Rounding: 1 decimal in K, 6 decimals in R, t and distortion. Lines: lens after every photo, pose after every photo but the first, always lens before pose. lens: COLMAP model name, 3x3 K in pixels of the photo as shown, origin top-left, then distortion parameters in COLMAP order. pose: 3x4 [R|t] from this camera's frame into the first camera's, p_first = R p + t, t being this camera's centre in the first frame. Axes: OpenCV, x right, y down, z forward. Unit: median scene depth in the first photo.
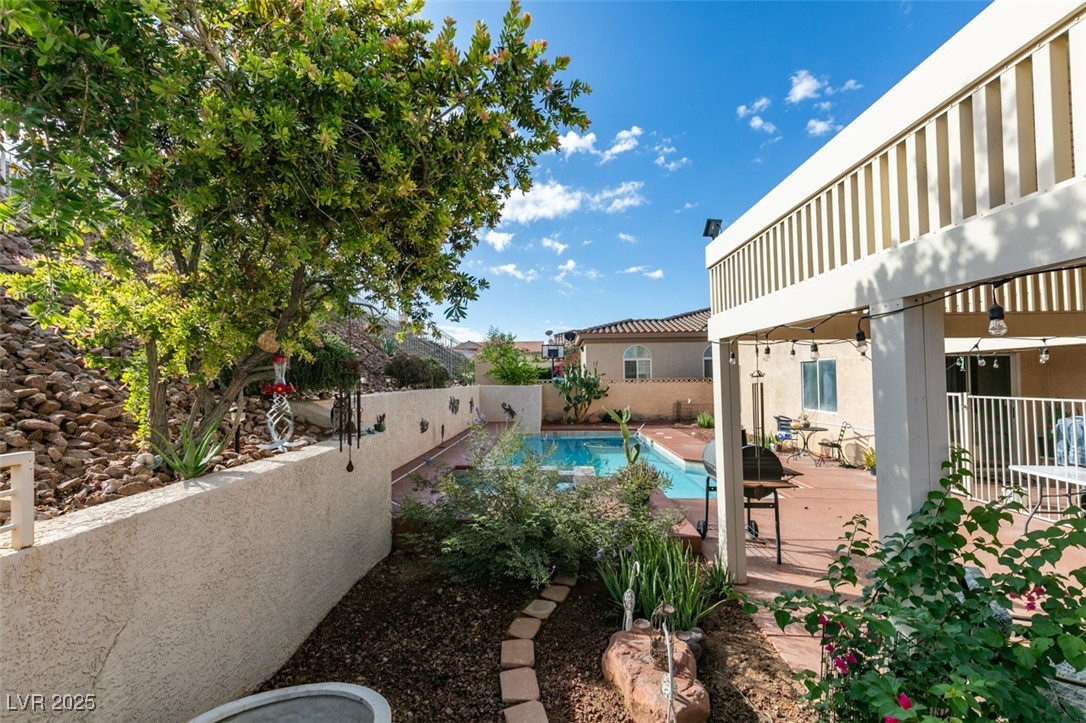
lens RADIAL K [[484.7, 0, 542.5], [0, 484.7, 363.6], [0, 0, 1]] dist [0.002019, -0.001884]
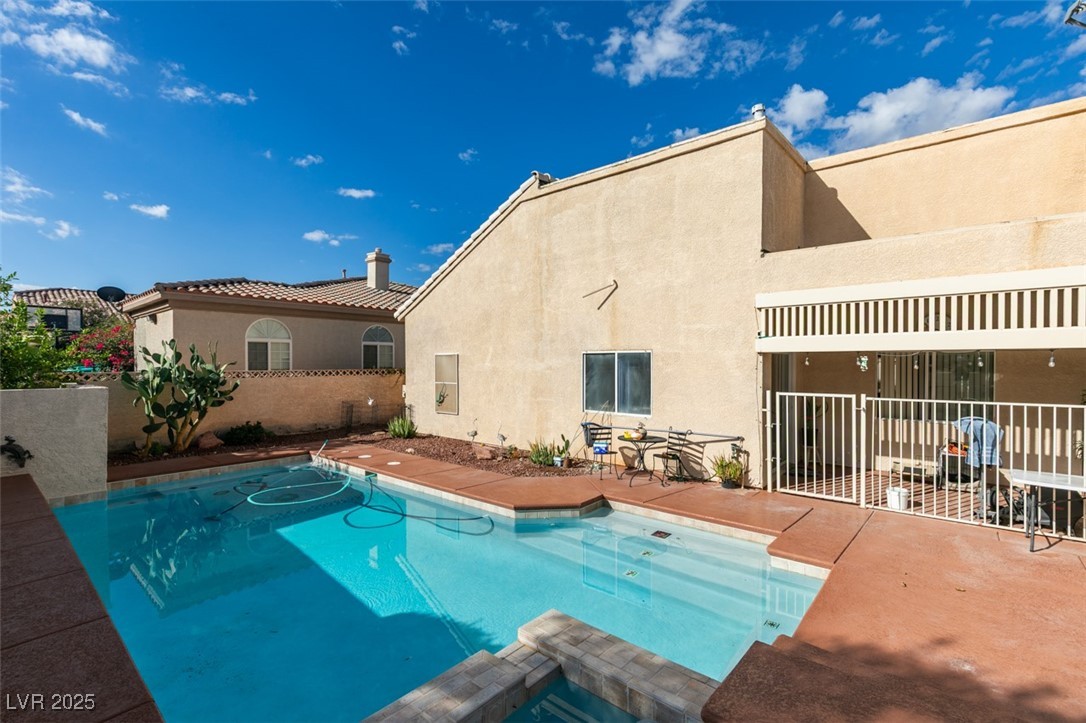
lens RADIAL K [[484.7, 0, 550.1], [0, 484.7, 358.8], [0, 0, 1]] dist [0.002019, -0.001884]
pose [[0.623915, 0.016753, 0.781312, -0.429573], [-0.030890, 0.999518, 0.003235, 0.011420], [-0.780881, -0.026153, 0.624132, 1.546059]]
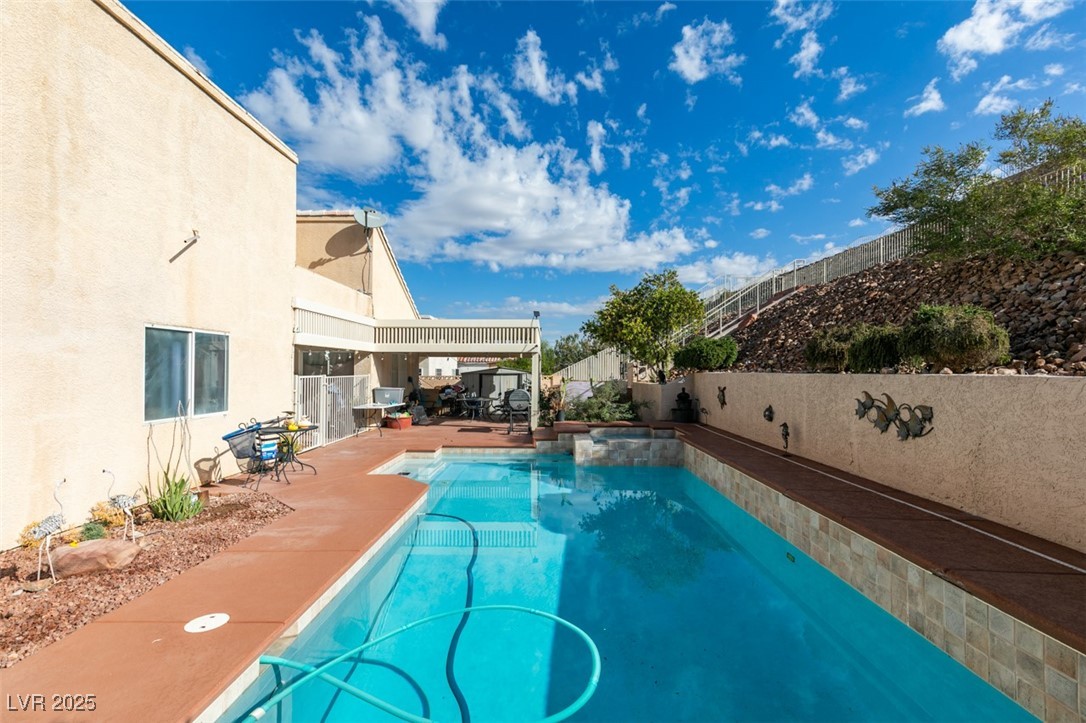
lens RADIAL K [[484.7, 0, 541.3], [0, 484.7, 361.4], [0, 0, 1]] dist [0.002019, -0.001884]
pose [[-0.999644, 0.009096, -0.025098, 0.412340], [0.010299, 0.998783, -0.048236, 0.169680], [0.024628, -0.048478, -0.998521, 4.361194]]
